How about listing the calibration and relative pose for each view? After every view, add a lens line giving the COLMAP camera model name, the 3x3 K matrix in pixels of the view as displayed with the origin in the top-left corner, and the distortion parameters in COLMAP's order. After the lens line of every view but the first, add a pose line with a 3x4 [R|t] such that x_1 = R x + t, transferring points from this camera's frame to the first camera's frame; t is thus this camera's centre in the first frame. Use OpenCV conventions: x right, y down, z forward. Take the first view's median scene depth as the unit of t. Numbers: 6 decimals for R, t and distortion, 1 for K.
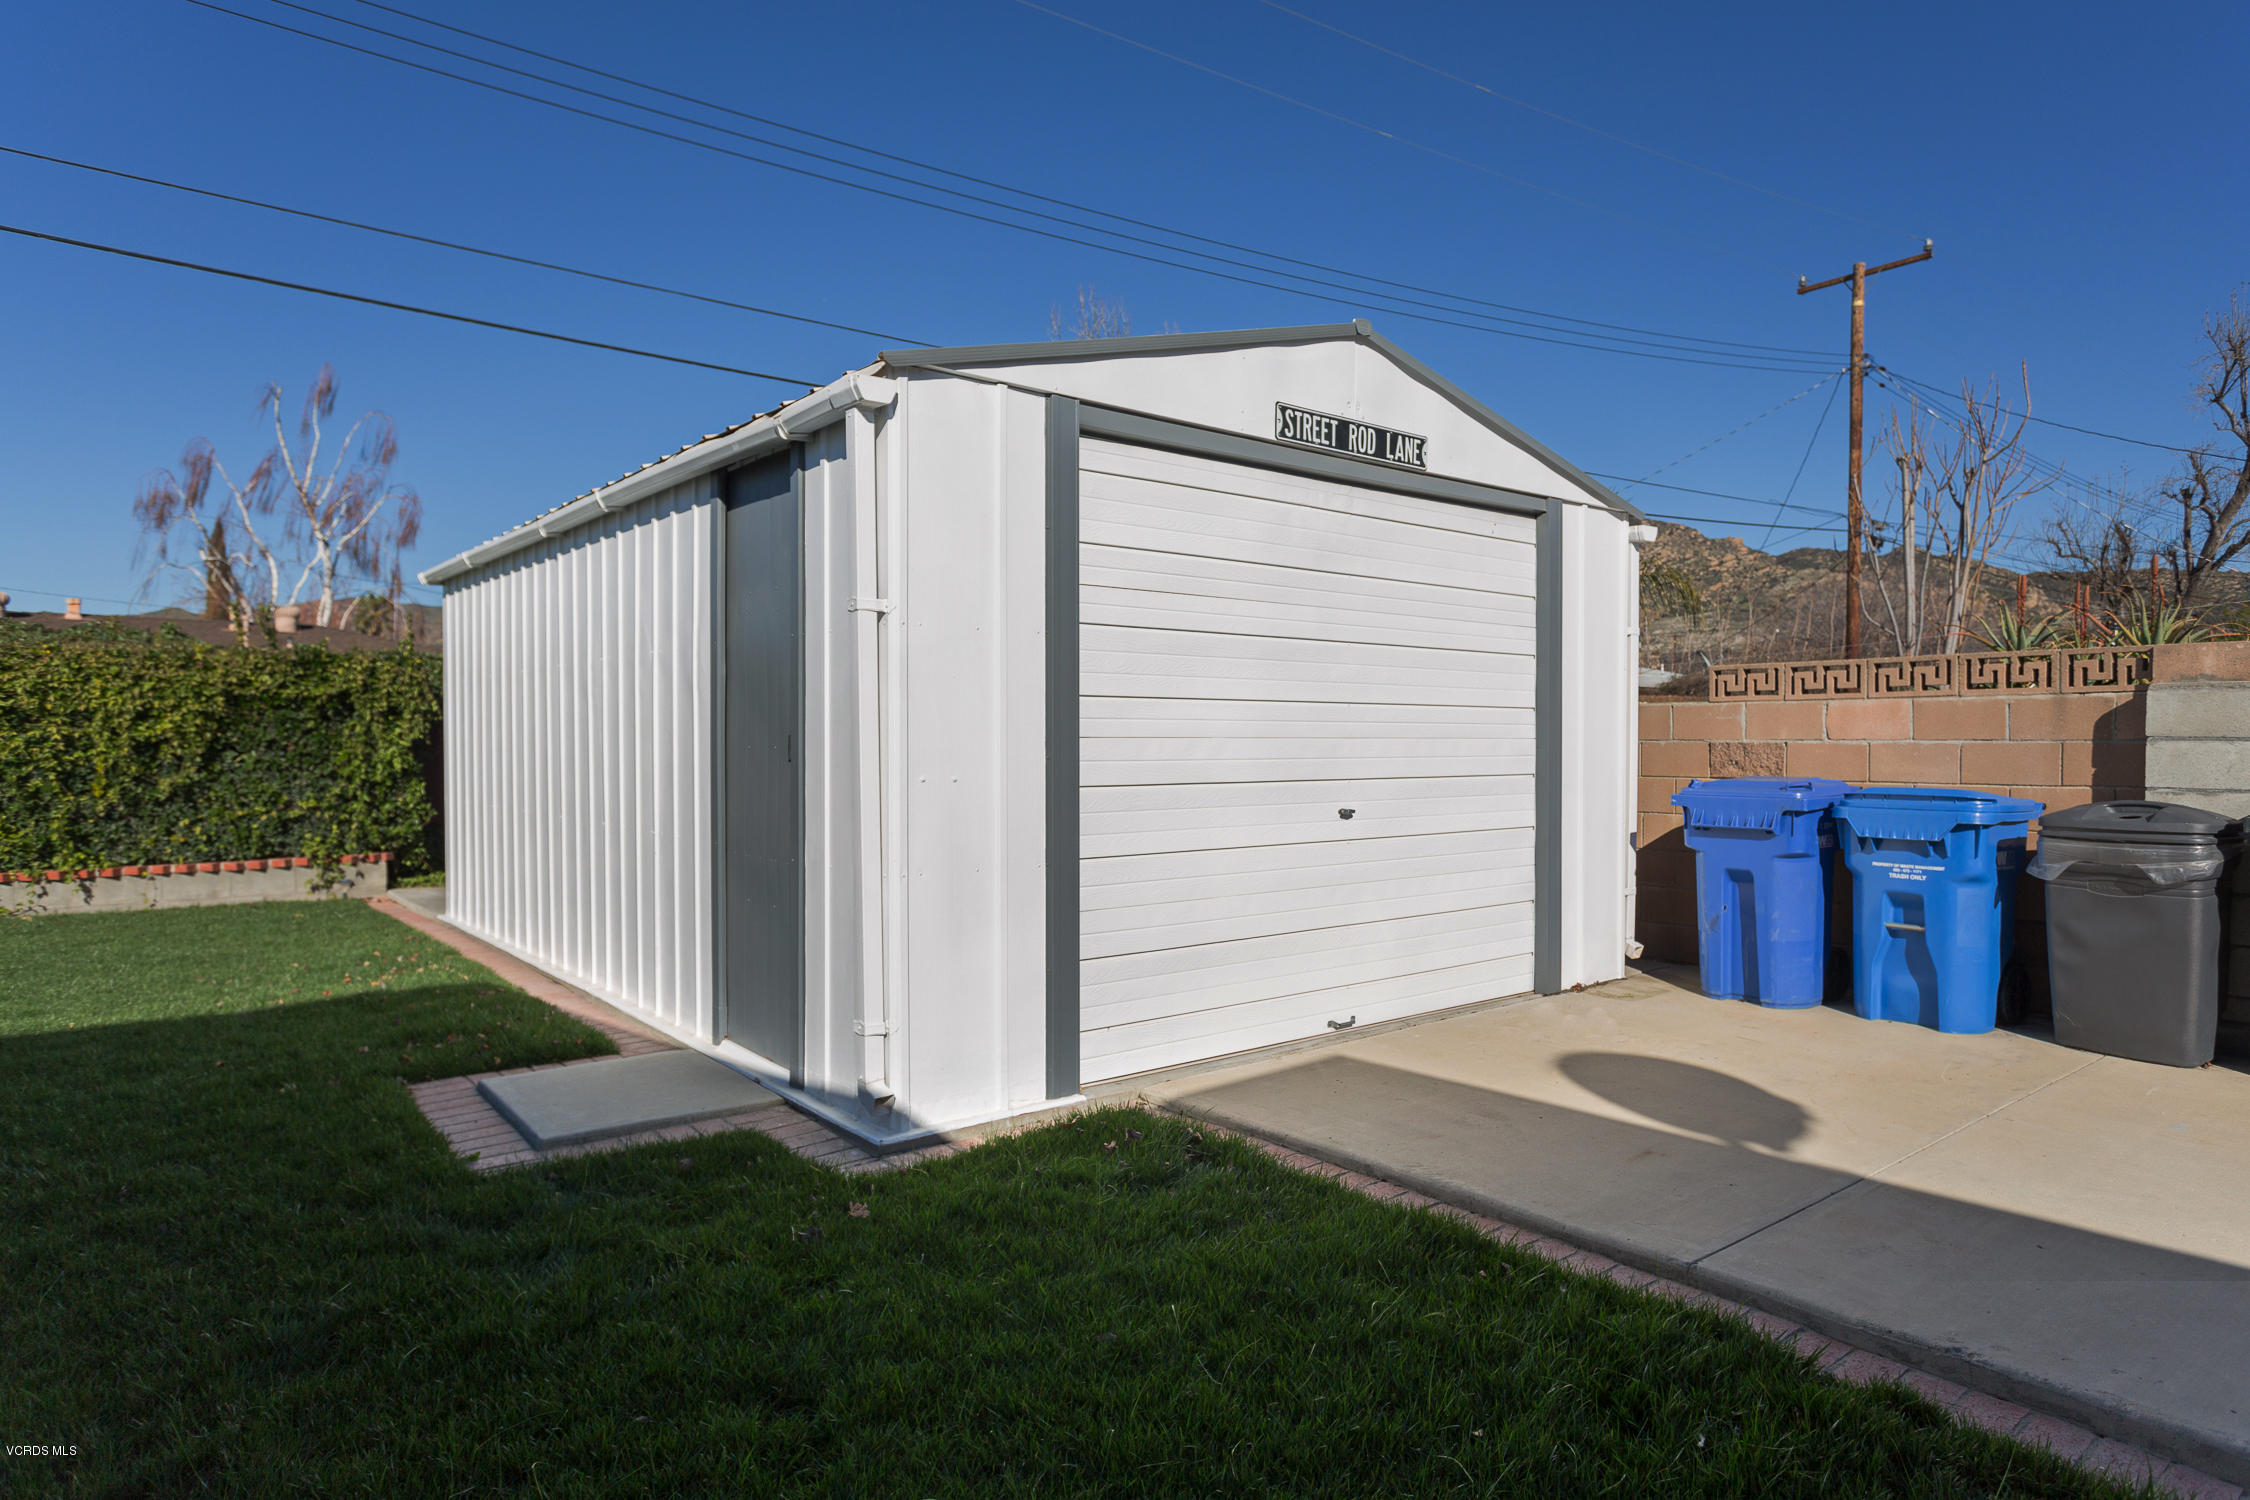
lens RADIAL K [[1315.9, 0, 1125.0], [0, 1315.9, 750.0], [0, 0, 1]] dist [0.004591, 0.001150]
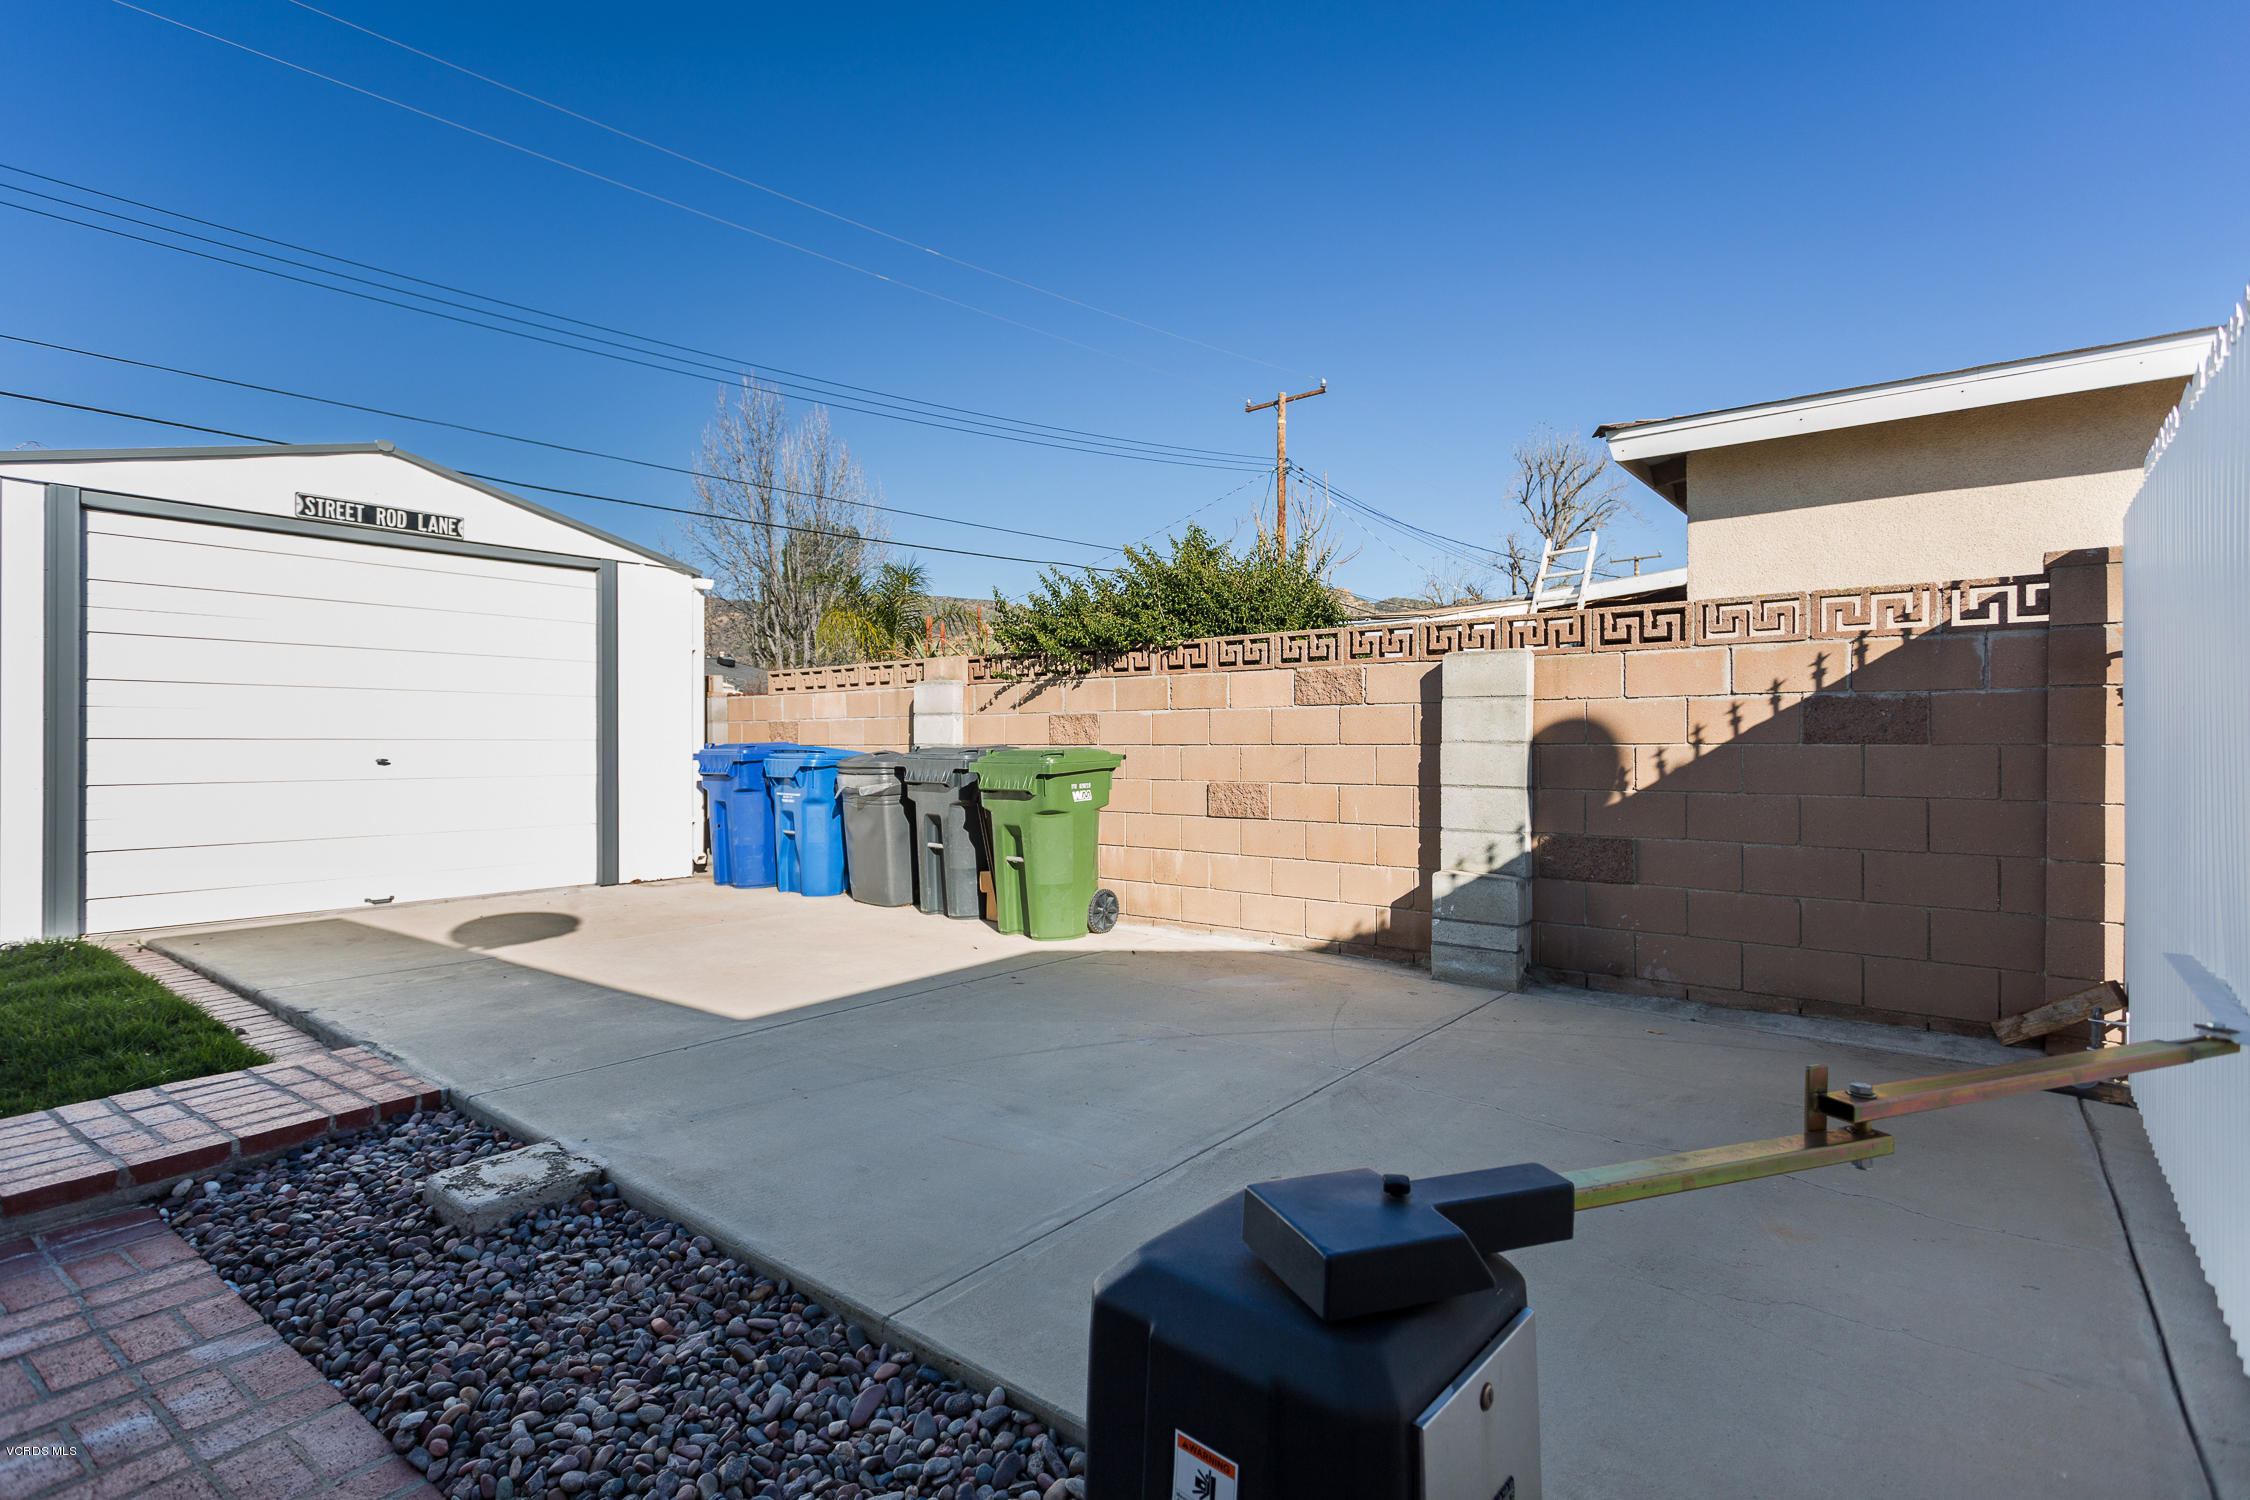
lens RADIAL K [[1086.5, 0, 1097.7], [0, 1086.5, 742.9], [0, 0, 1]] dist [0.001399, 0.001104]
pose [[0.982080, -0.002564, 0.188448, 0.718211], [0.004502, 0.999941, -0.009856, 0.040604], [-0.188412, 0.010527, 0.982034, -0.379698]]
